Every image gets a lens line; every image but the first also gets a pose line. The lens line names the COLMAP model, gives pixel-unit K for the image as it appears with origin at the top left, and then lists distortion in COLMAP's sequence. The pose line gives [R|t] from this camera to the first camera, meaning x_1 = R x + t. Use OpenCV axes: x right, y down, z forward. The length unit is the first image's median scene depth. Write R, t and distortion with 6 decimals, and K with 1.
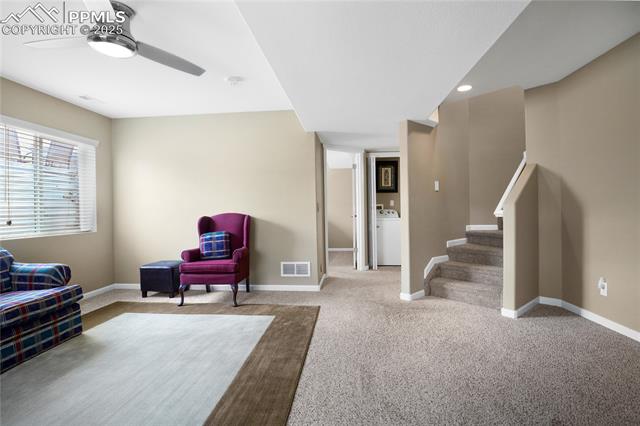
lens RADIAL K [[320.3, 0, 324.6], [0, 320.3, 210.2], [0, 0, 1]] dist [-0.011042, -0.000568]
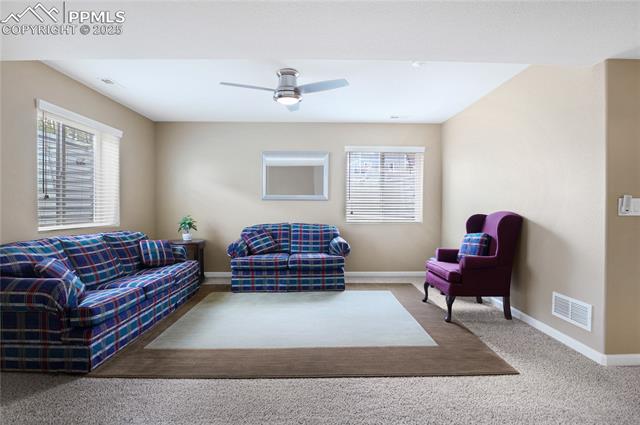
lens RADIAL K [[320.3, 0, 324.6], [0, 320.3, 209.7], [0, 0, 1]] dist [-0.011042, -0.000568]
pose [[0.117559, 0.021911, -0.992824, 0.507091], [-0.011960, 0.999715, 0.020647, -0.008359], [0.992994, 0.009447, 0.117787, 0.562409]]
